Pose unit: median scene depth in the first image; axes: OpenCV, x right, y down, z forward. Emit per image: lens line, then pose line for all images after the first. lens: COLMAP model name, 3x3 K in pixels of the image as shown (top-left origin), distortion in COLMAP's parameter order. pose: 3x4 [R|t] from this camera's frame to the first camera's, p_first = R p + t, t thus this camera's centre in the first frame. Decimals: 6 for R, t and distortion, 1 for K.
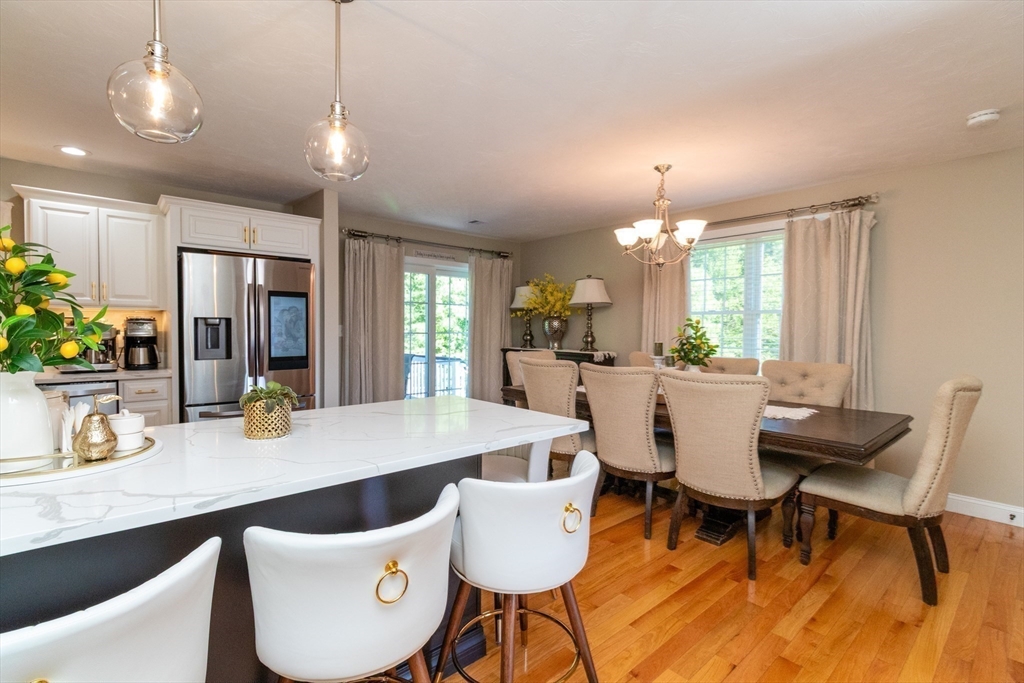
lens RADIAL K [[471.3, 0, 509.8], [0, 471.3, 339.1], [0, 0, 1]] dist [0.002551, -0.007515]
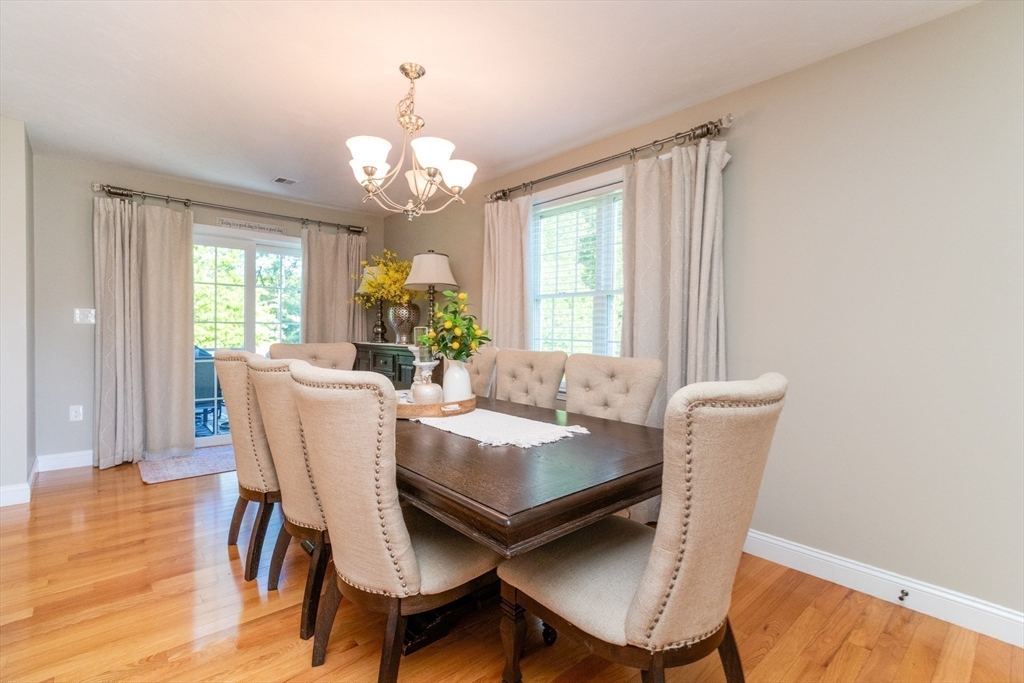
lens RADIAL K [[471.3, 0, 509.8], [0, 471.3, 339.1], [0, 0, 1]] dist [0.002551, -0.007515]
pose [[0.999824, 0.005880, 0.017800, 0.315359], [-0.005799, 0.999973, -0.004618, 0.019546], [-0.017826, 0.004514, 0.999831, 0.218244]]
